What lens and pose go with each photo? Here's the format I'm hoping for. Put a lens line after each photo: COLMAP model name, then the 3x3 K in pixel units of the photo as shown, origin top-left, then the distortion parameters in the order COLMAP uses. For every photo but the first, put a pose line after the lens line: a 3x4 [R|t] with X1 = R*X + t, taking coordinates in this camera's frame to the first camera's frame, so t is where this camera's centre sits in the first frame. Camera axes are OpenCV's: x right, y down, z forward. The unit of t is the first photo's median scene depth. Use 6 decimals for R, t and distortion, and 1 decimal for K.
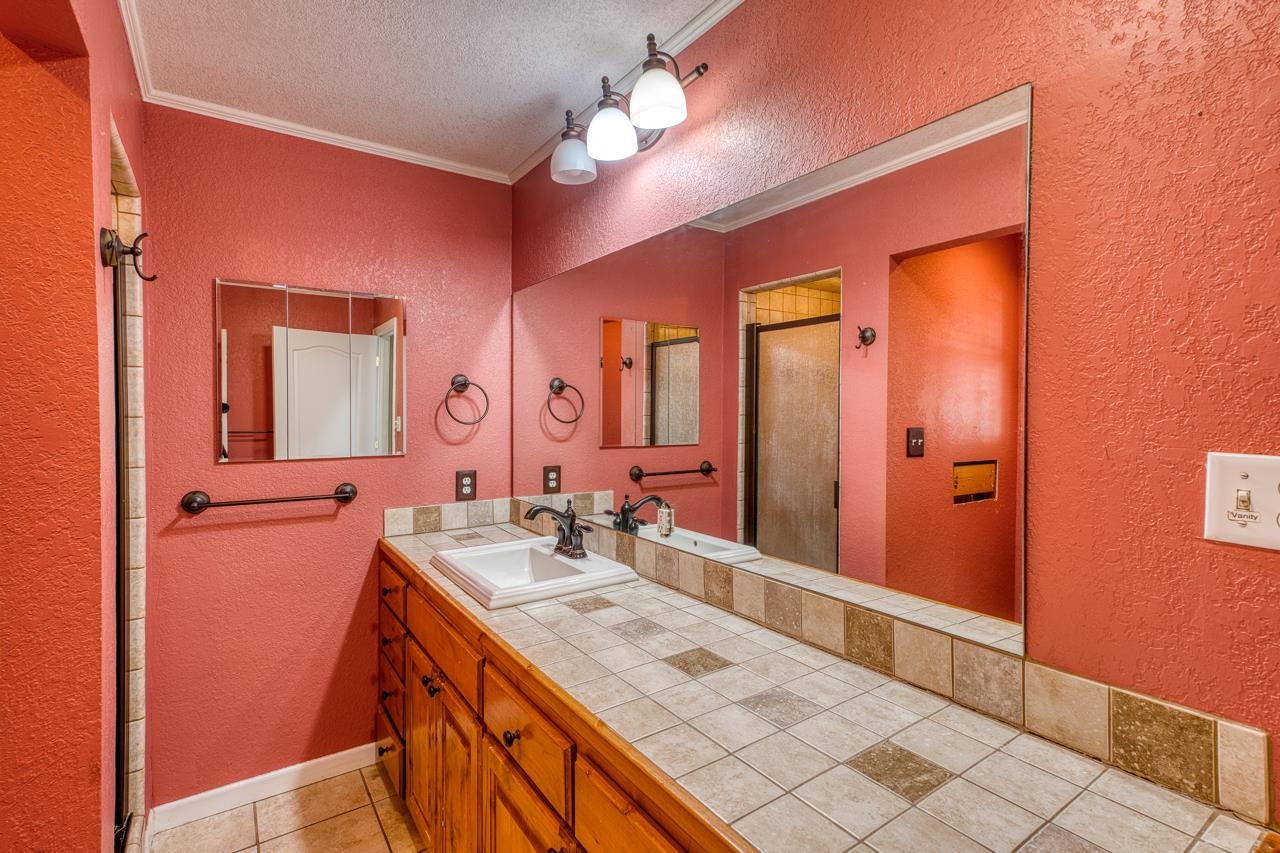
lens RADIAL K [[603.1, 0, 644.3], [0, 603.1, 422.5], [0, 0, 1]] dist [0.022129, -0.001111]
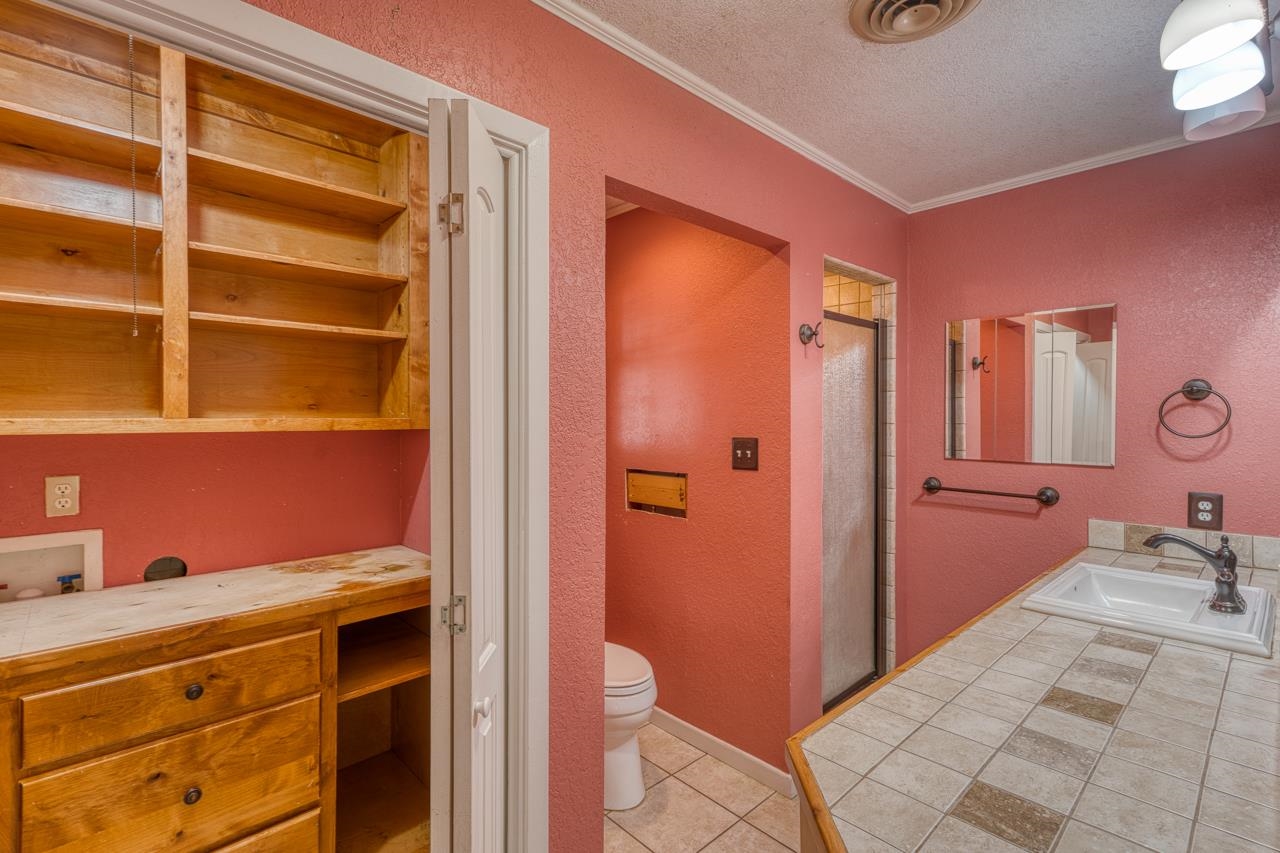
lens RADIAL K [[603.1, 0, 644.3], [0, 603.1, 422.5], [0, 0, 1]] dist [0.022129, -0.001111]
pose [[0.151122, 0.010391, -0.988461, 0.629165], [-0.024275, 0.999682, 0.006798, -0.007326], [0.988217, 0.022967, 0.151326, 0.156056]]
